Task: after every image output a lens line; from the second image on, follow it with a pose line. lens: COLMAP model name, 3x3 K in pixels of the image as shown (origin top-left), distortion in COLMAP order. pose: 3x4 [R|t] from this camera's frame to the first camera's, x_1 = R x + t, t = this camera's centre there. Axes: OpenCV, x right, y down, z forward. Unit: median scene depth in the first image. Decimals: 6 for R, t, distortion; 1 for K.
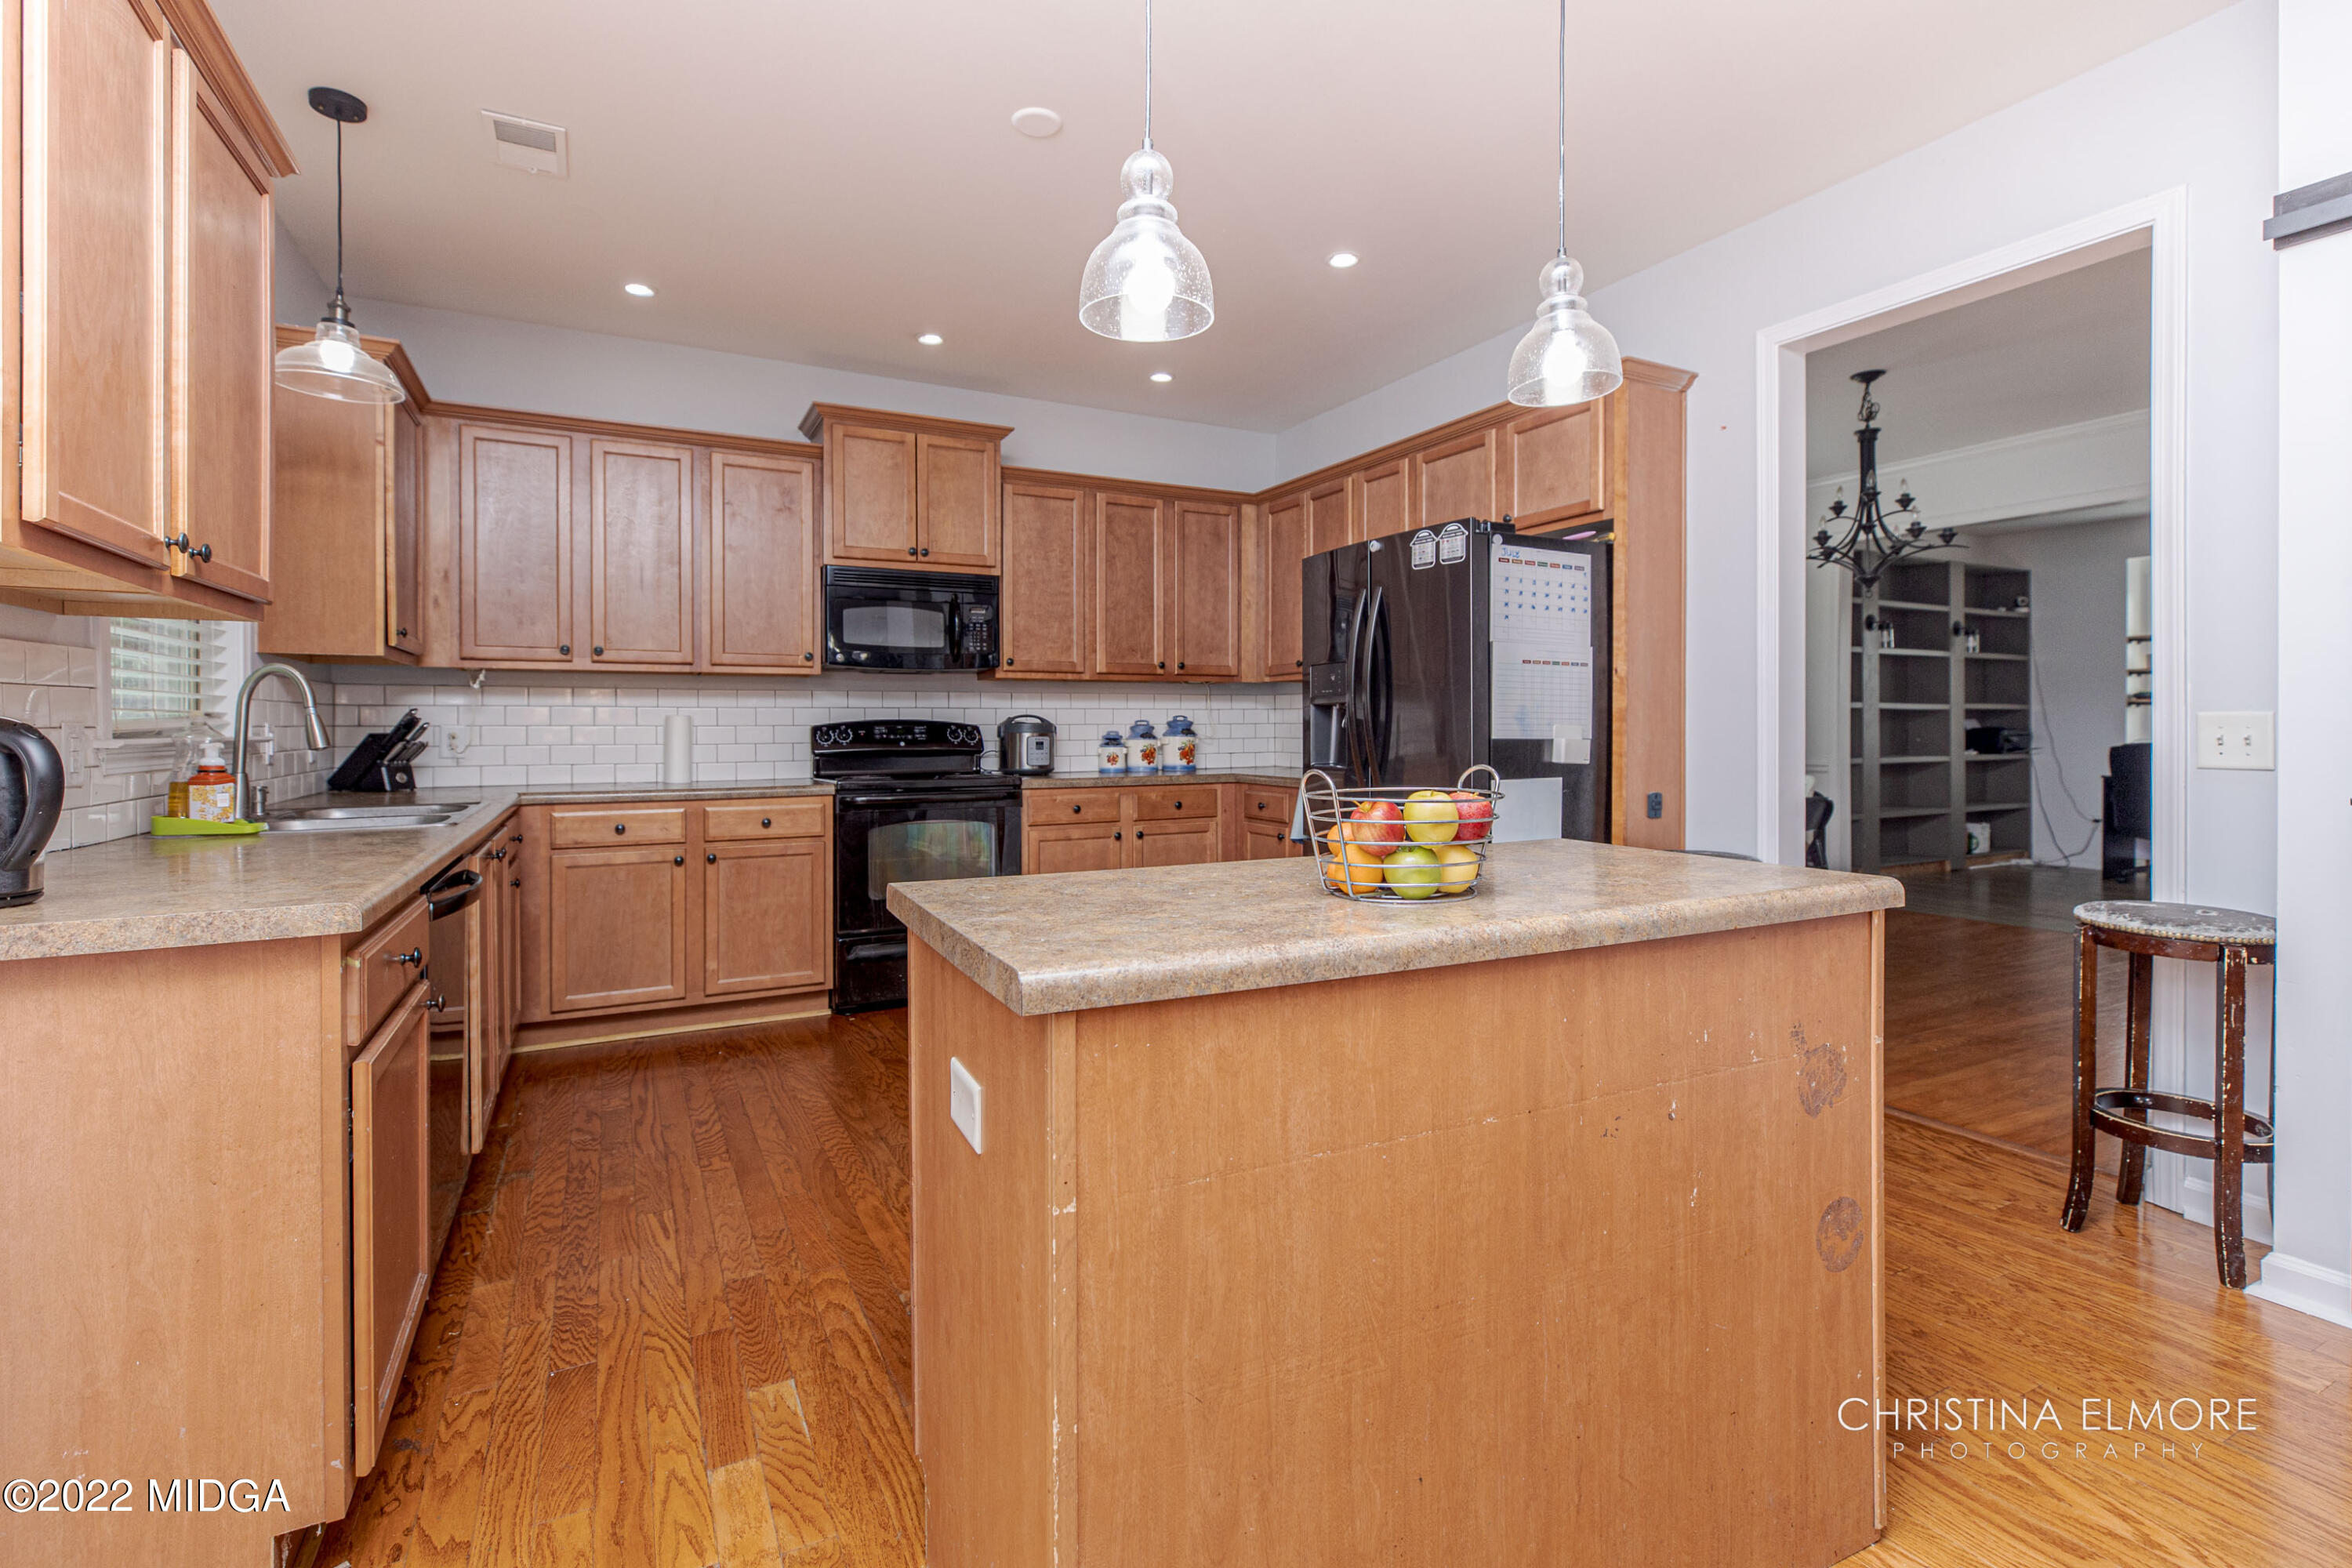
lens RADIAL K [[1087.2, 0, 1172.3], [0, 1087.2, 723.8], [0, 0, 1]] dist [0.004873, 0.000114]
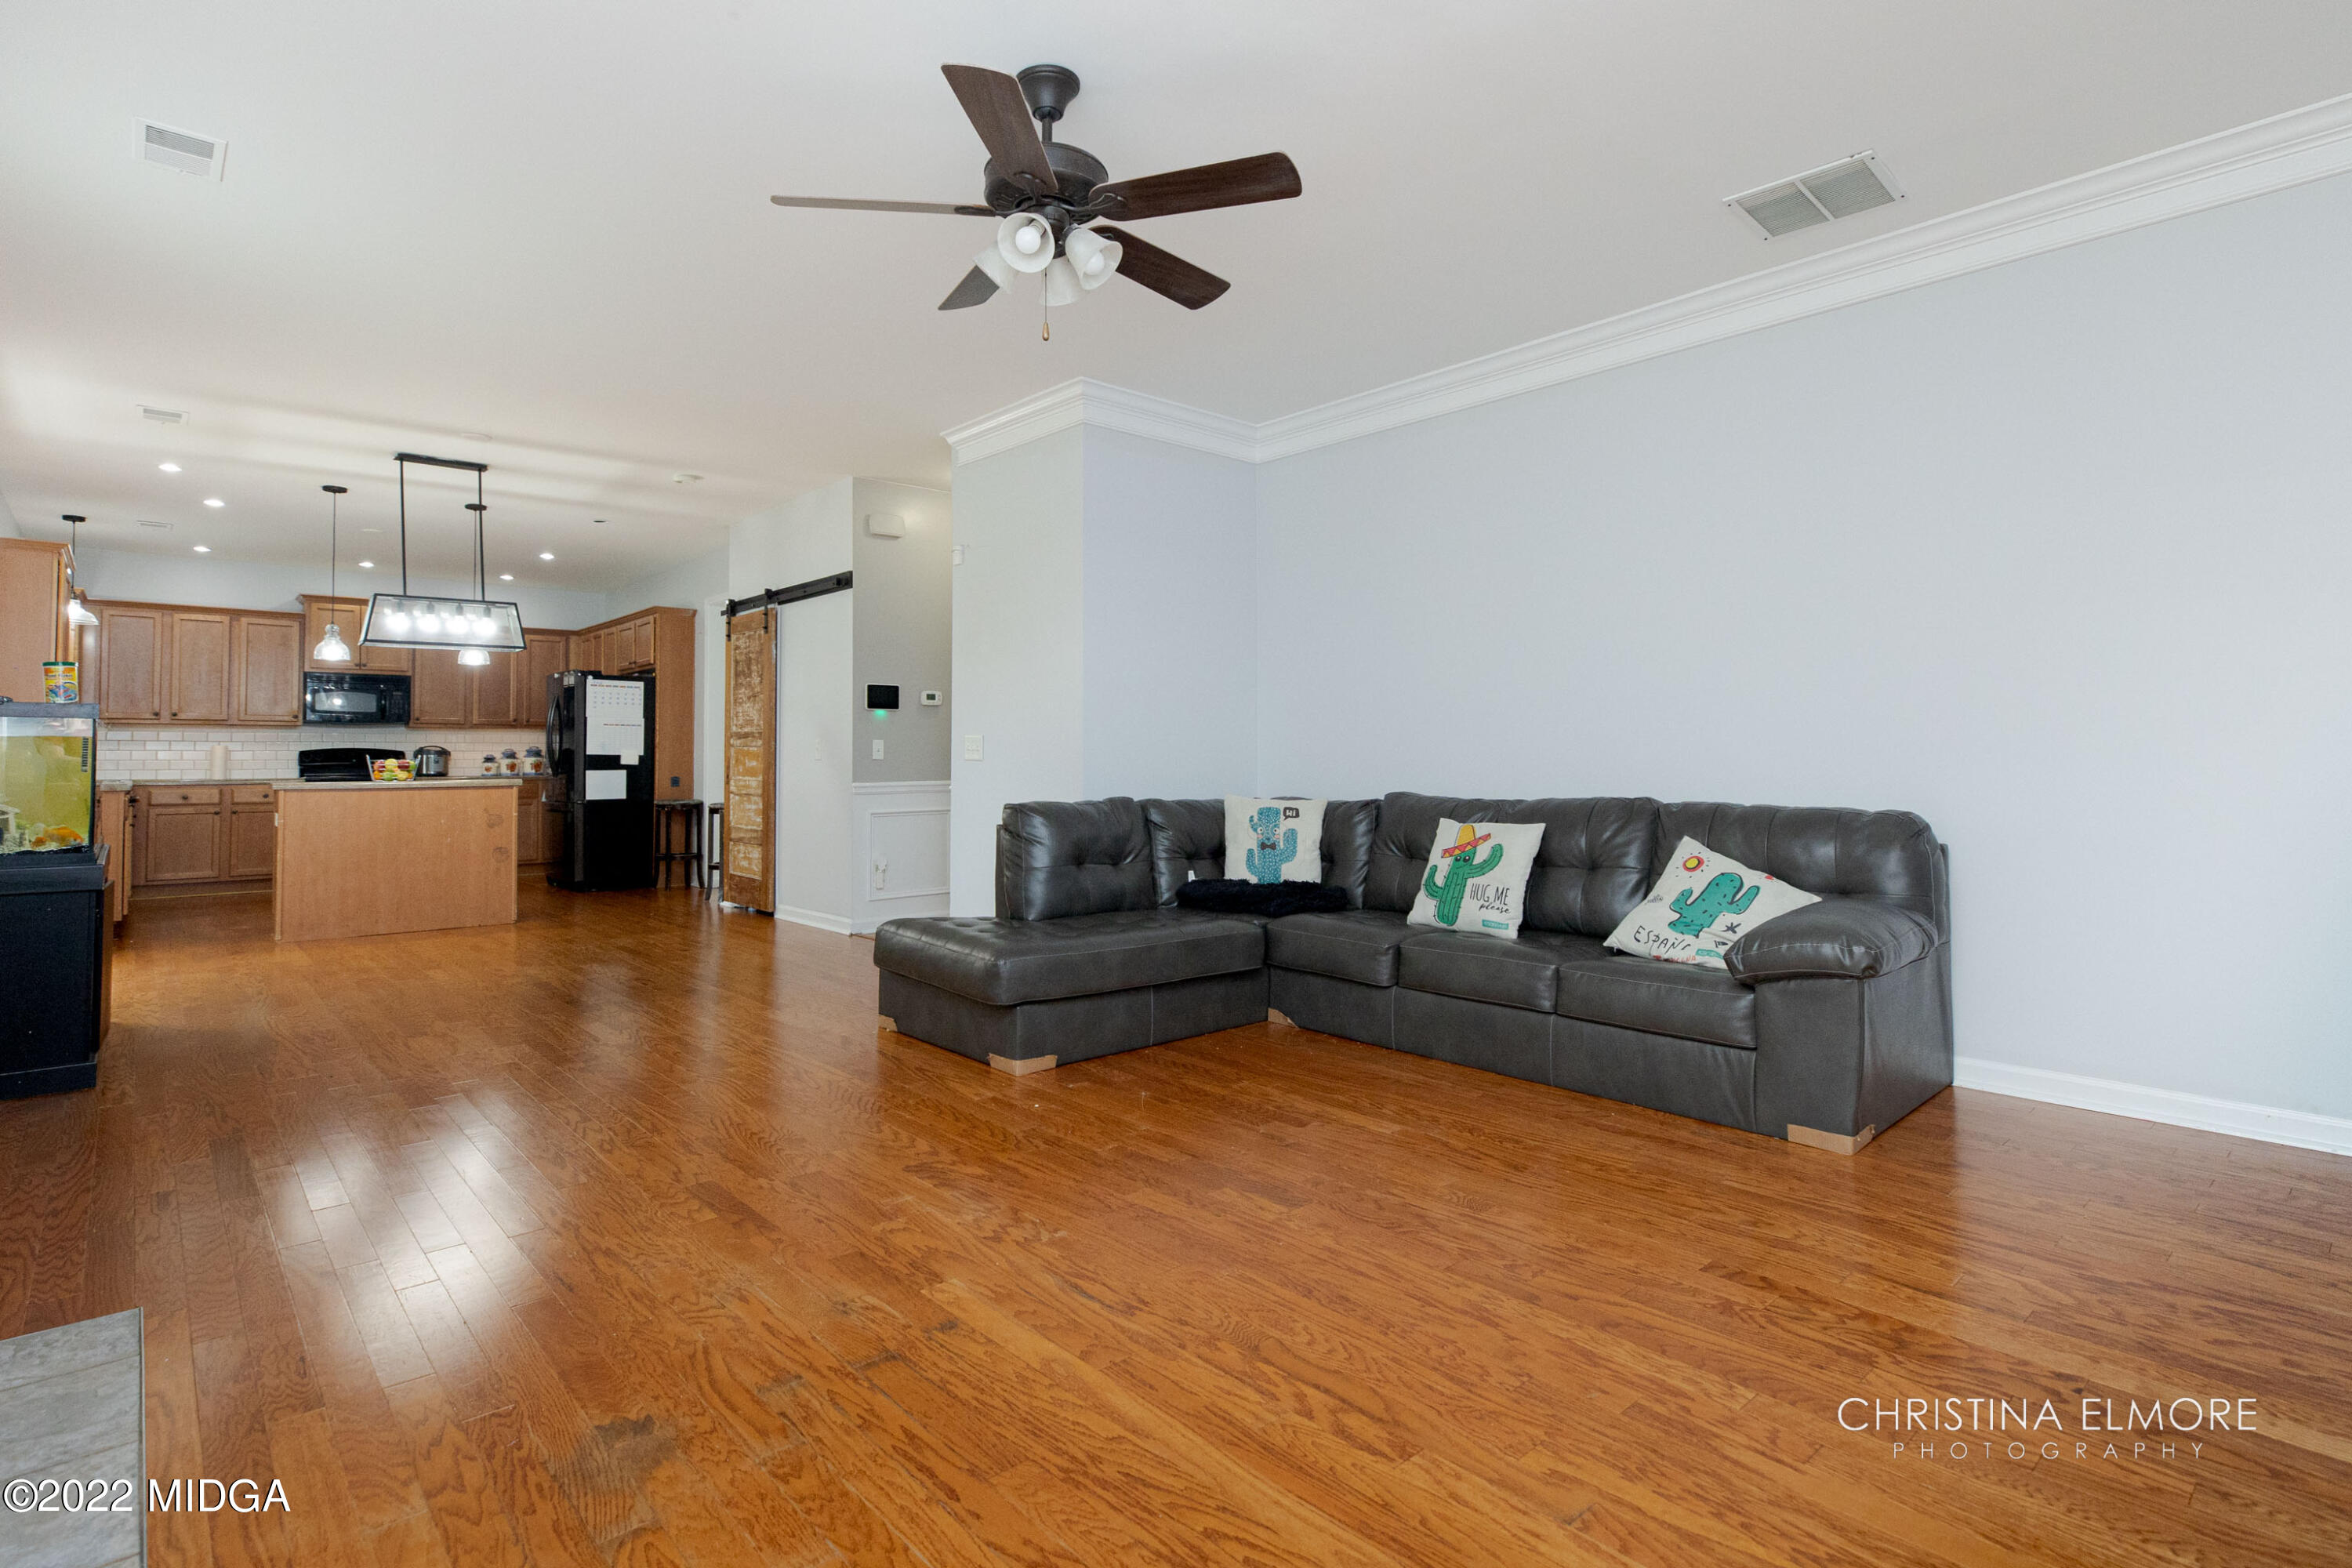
lens RADIAL K [[1148.8, 0, 1167.8], [0, 1148.8, 732.3], [0, 0, 1]] dist [0.002197, 0.000059]
pose [[0.968238, 0.004491, 0.249989, 0.714366], [0.001452, 0.999721, -0.023581, 0.020658], [-0.250025, 0.023195, 0.967961, -1.502703]]
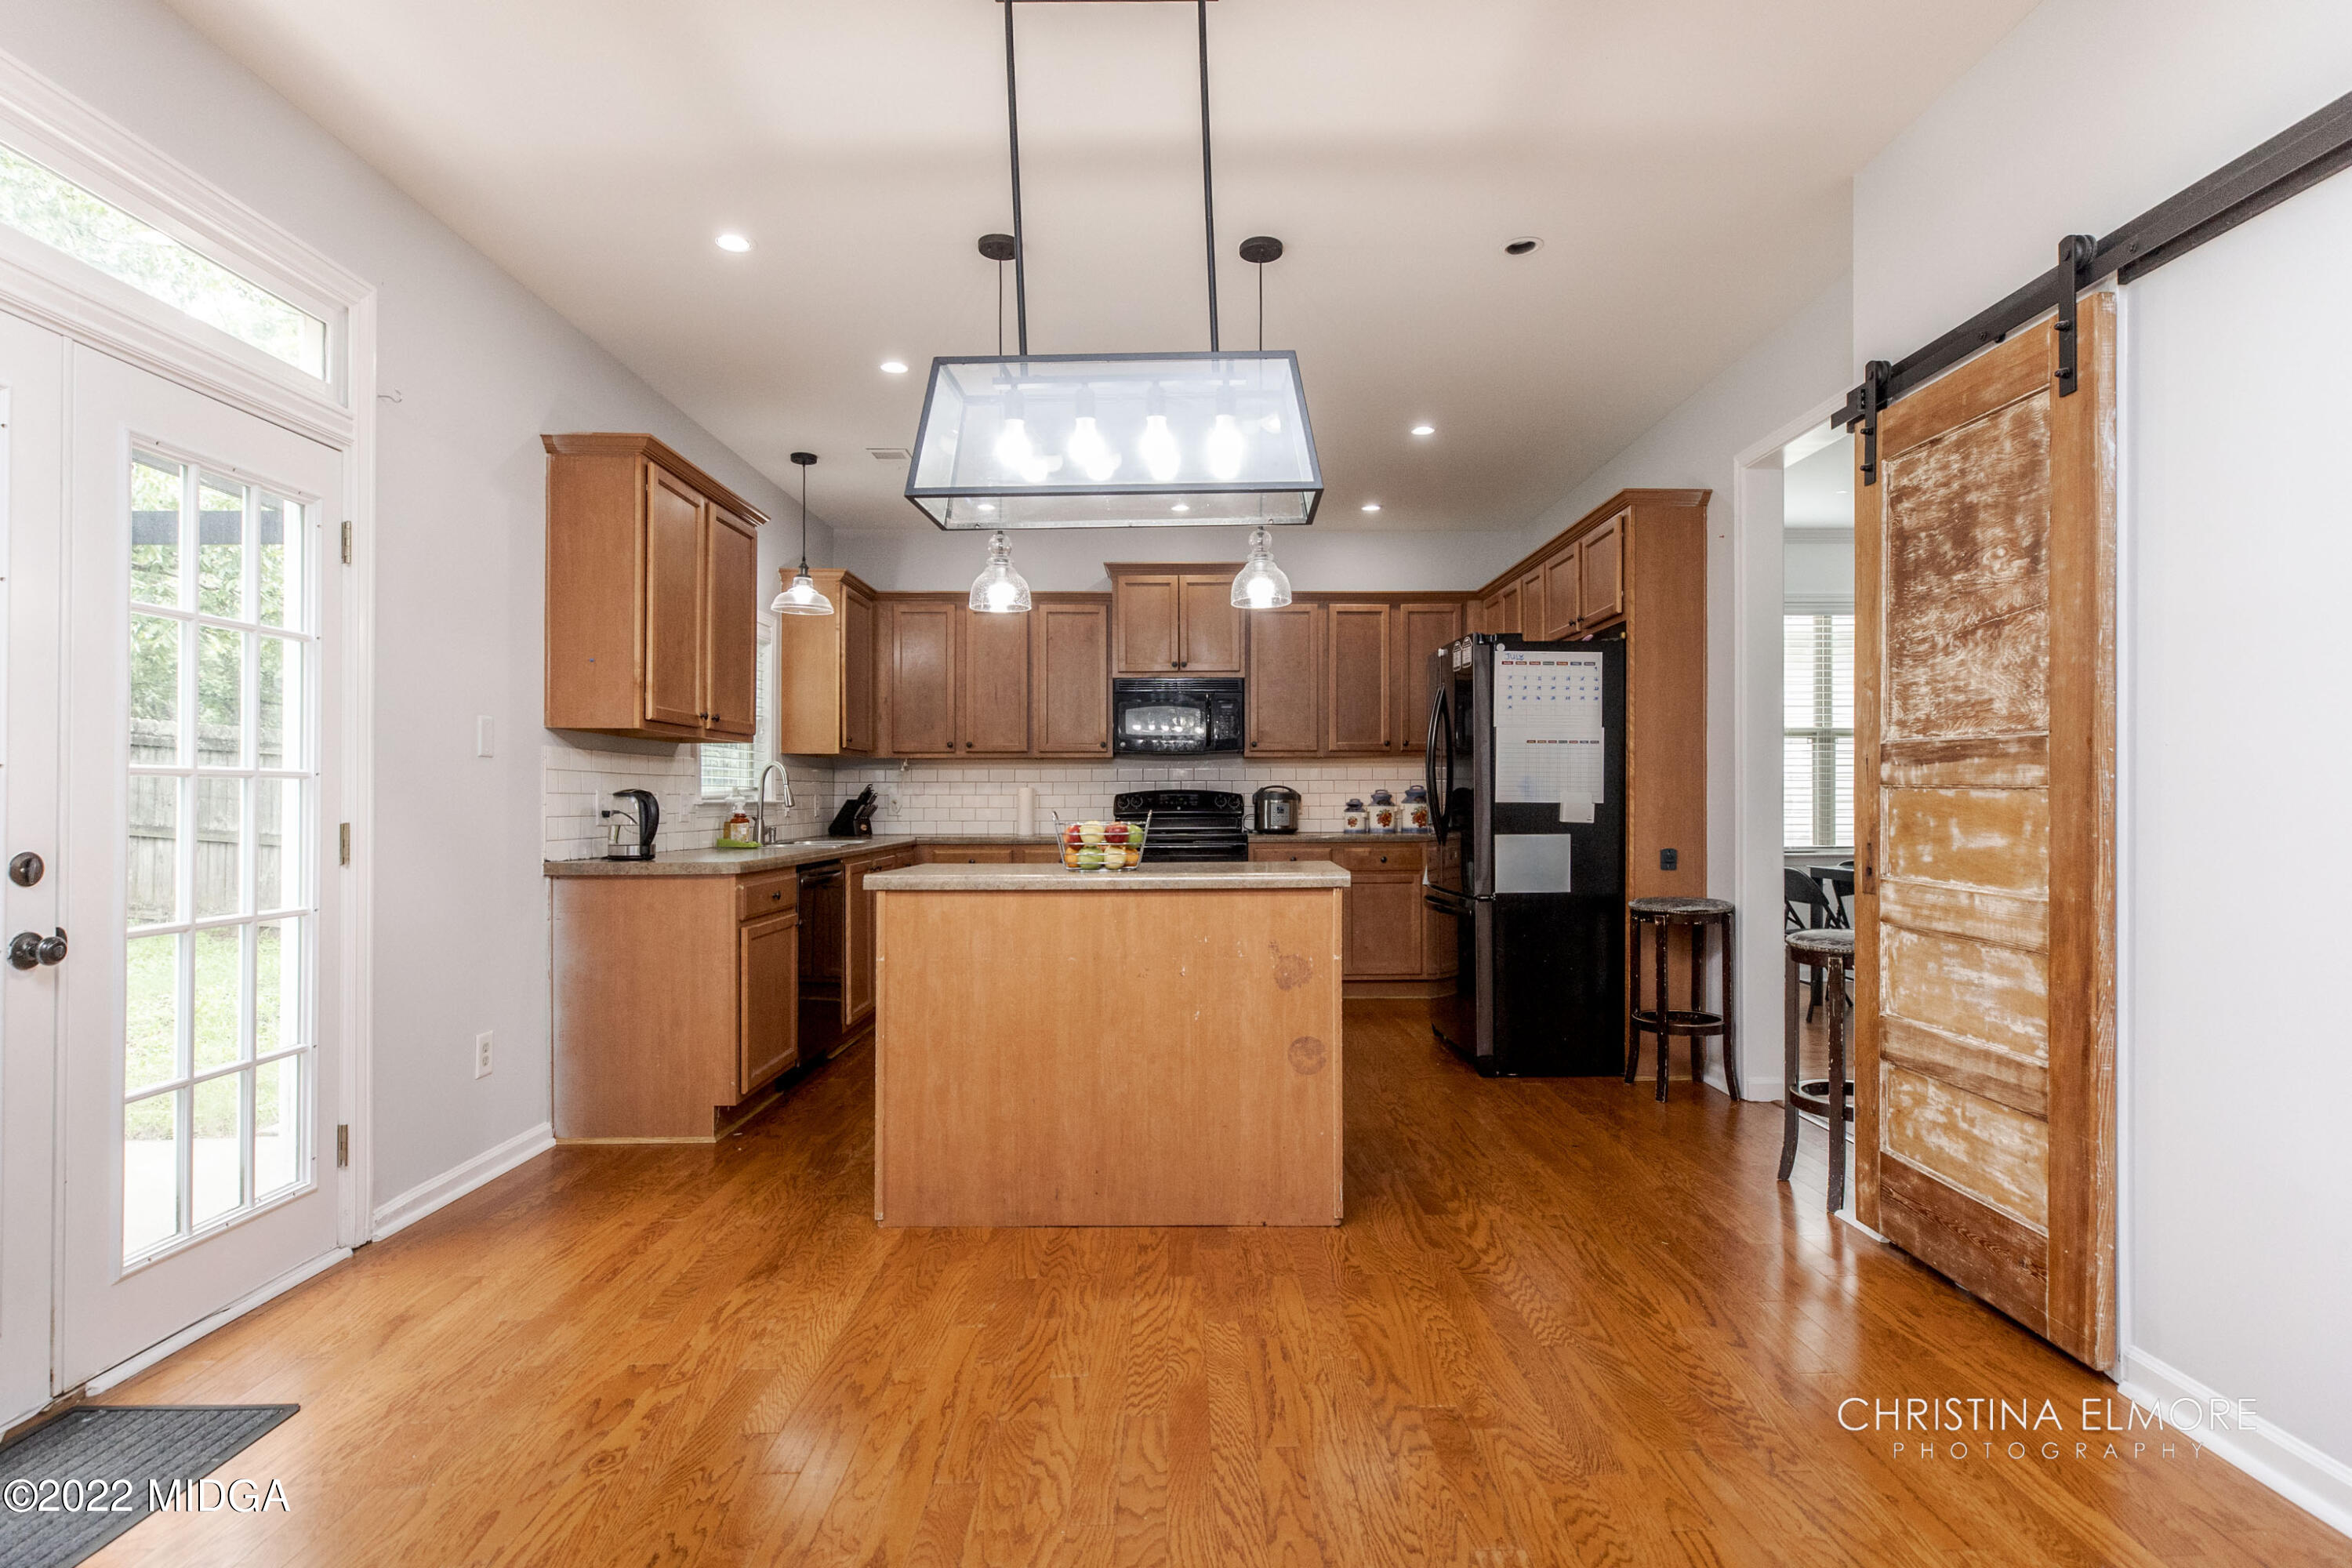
lens RADIAL K [[1198.2, 0, 1191.7], [0, 1198.2, 793.5], [0, 0, 1]] dist [0.015517, 0.000039]
pose [[0.895221, -0.002922, -0.445613, 0.455356], [0.002335, 0.999996, -0.001867, 0.003554], [0.445616, 0.000630, 0.895224, -0.325423]]
